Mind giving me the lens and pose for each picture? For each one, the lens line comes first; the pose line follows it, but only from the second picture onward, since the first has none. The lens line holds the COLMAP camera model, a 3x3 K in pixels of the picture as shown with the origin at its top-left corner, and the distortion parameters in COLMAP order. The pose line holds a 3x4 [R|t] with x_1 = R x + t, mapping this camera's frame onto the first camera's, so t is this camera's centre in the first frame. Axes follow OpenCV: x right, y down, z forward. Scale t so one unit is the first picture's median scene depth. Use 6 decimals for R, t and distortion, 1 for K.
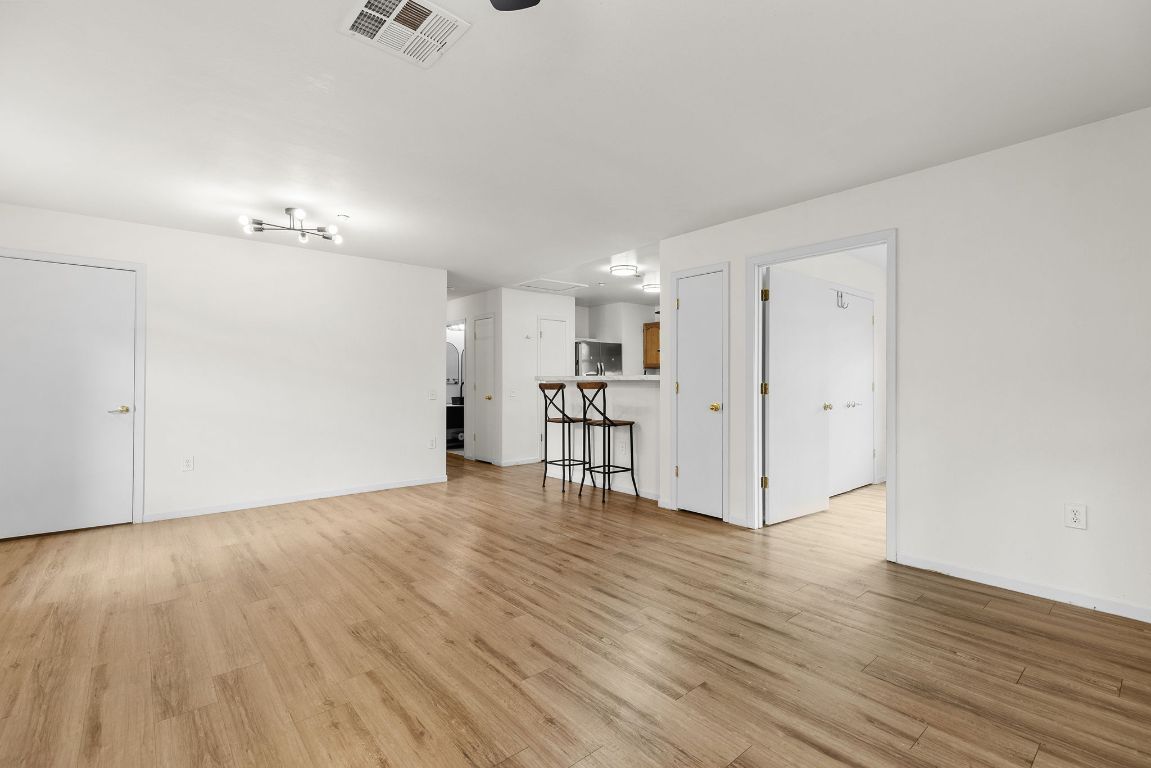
lens RADIAL K [[517.9, 0, 573.0], [0, 517.9, 380.7], [0, 0, 1]] dist [0.000541, 0.000737]
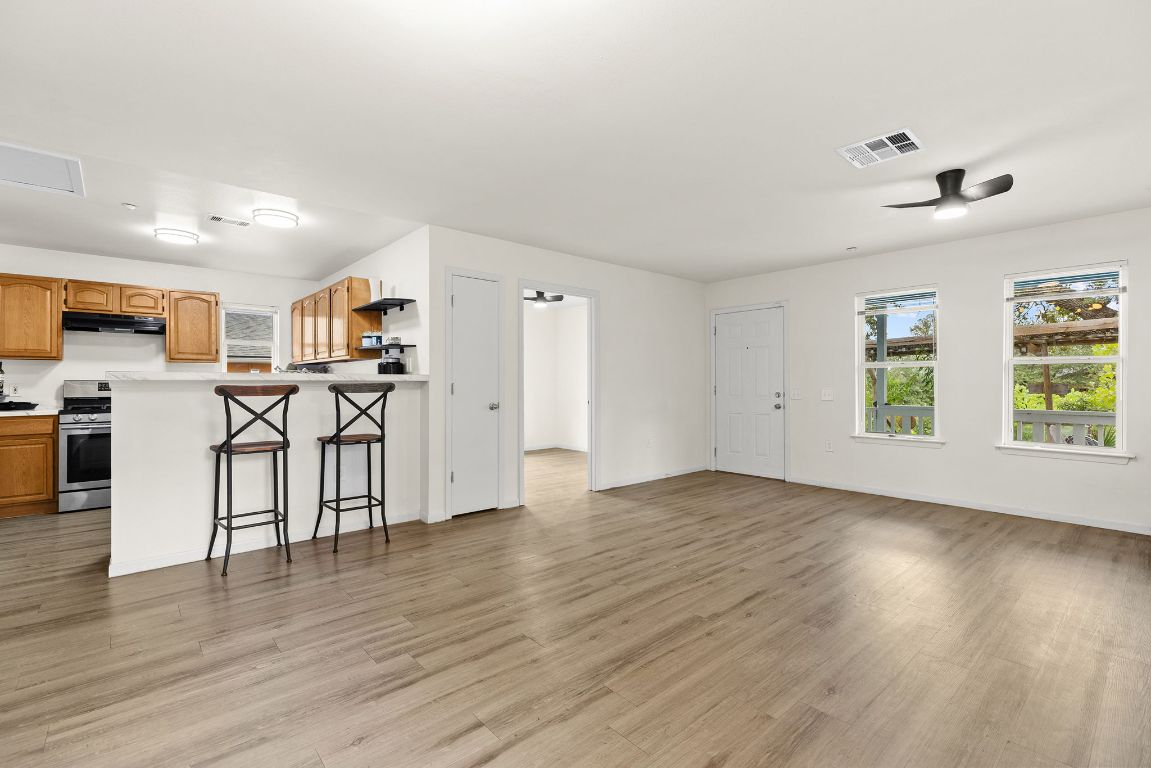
lens RADIAL K [[517.9, 0, 573.0], [0, 517.9, 380.7], [0, 0, 1]] dist [0.000541, 0.000737]
pose [[-0.011341, 0.004813, 0.999924, -1.023025], [0.001378, 0.999988, -0.004797, 0.003632], [-0.999935, 0.001324, -0.011348, 1.072843]]
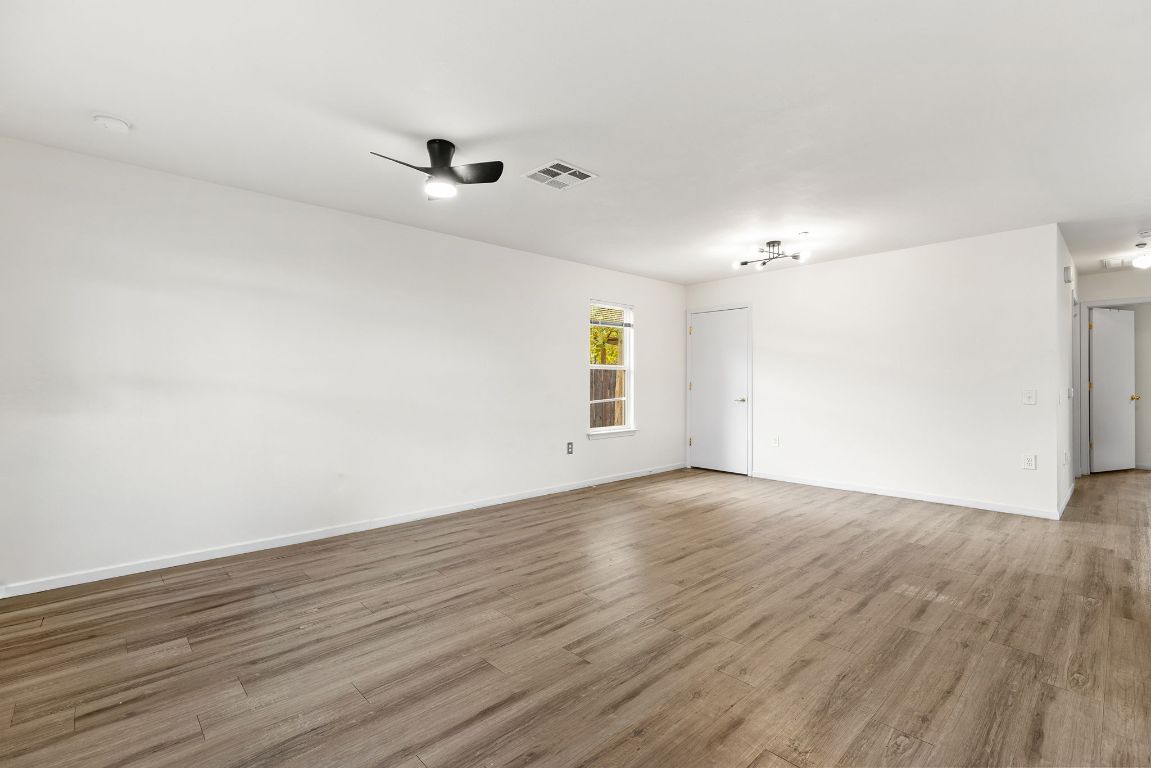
lens RADIAL K [[517.9, 0, 573.0], [0, 517.9, 380.7], [0, 0, 1]] dist [0.000541, 0.000737]
pose [[0.046096, -0.001836, -0.998935, 0.772181], [0.003606, 0.999992, -0.001672, 0.001971], [0.998930, -0.003526, 0.046103, 0.537407]]
